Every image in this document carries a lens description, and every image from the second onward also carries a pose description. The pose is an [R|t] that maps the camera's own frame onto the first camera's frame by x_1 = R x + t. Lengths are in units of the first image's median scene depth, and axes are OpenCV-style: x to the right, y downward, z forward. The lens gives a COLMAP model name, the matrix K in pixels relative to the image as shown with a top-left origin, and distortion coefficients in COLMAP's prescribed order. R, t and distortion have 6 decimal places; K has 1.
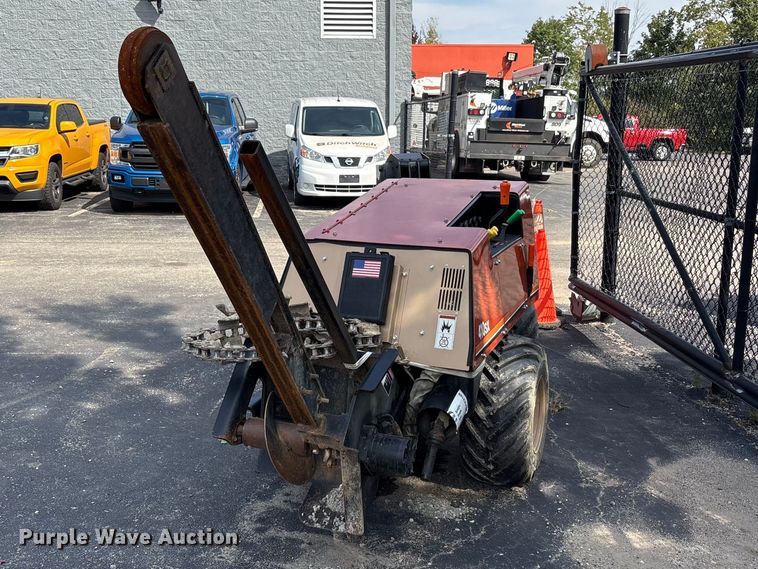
lens RADIAL K [[898.2, 0, 379.0], [0, 898.2, 284.5], [0, 0, 1]] dist [0.004162, -0.029022]
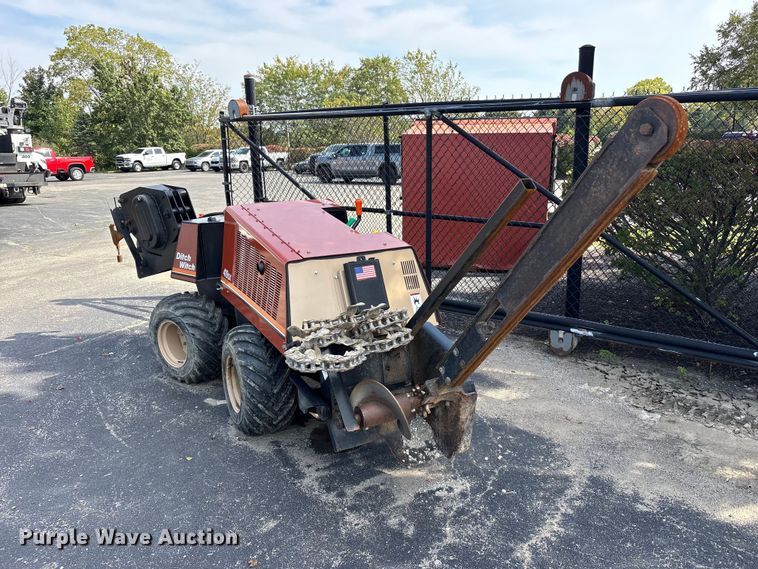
lens RADIAL K [[601.7, 0, 359.5], [0, 601.7, 285.3], [0, 0, 1]] dist [-0.006877, -0.003763]
pose [[0.613342, -0.200540, 0.763934, -0.191458], [0.165392, 0.978395, 0.124049, -0.030021], [-0.772306, 0.050264, 0.633259, 0.121510]]
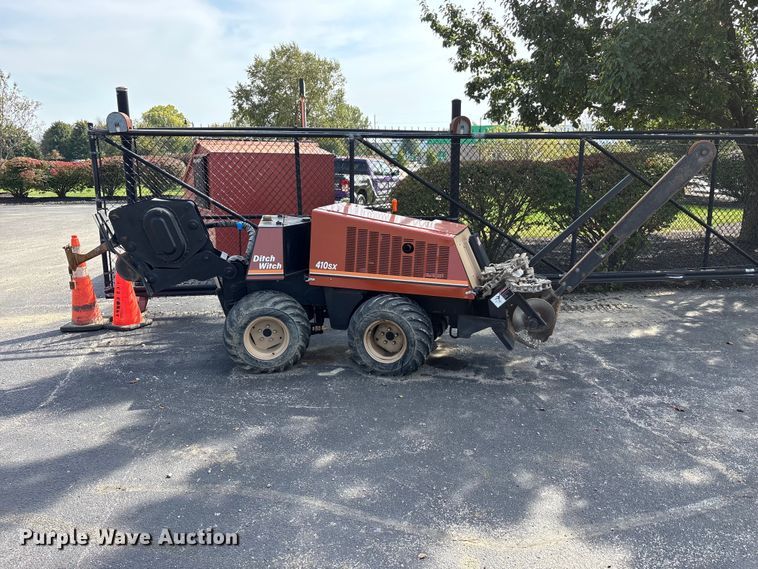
lens RADIAL K [[604.8, 0, 379.4], [0, 604.8, 294.3], [0, 0, 1]] dist [0.018511, -0.007953]
pose [[-0.142533, -0.220709, 0.964869, -0.370563], [0.184106, 0.951898, 0.244939, -0.078110], [-0.972517, 0.212550, -0.095043, 0.382749]]
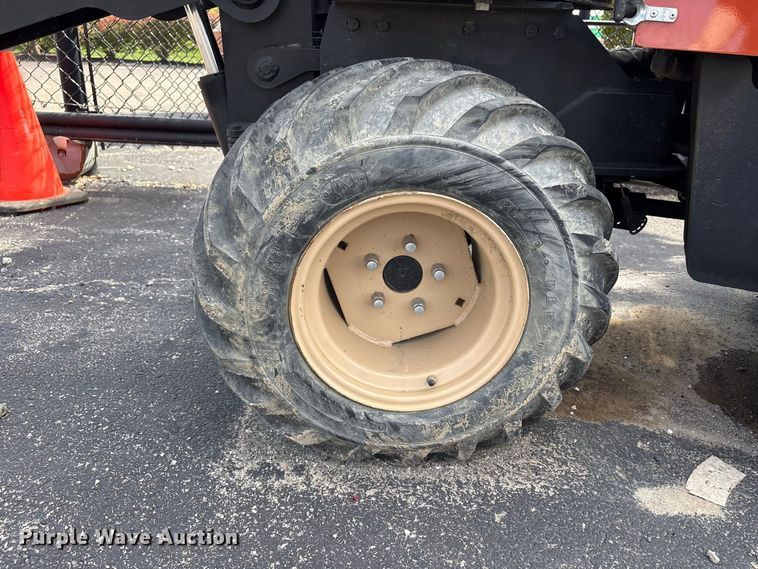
lens RADIAL K [[561.4, 0, 379.7], [0, 561.4, 300.0], [0, 0, 1]] dist [0.020725, -0.000025]
pose [[-0.012931, -0.387830, 0.921640, -0.063437], [0.144205, 0.911358, 0.385526, 0.000164], [-0.989463, 0.137891, 0.044142, 0.421445]]
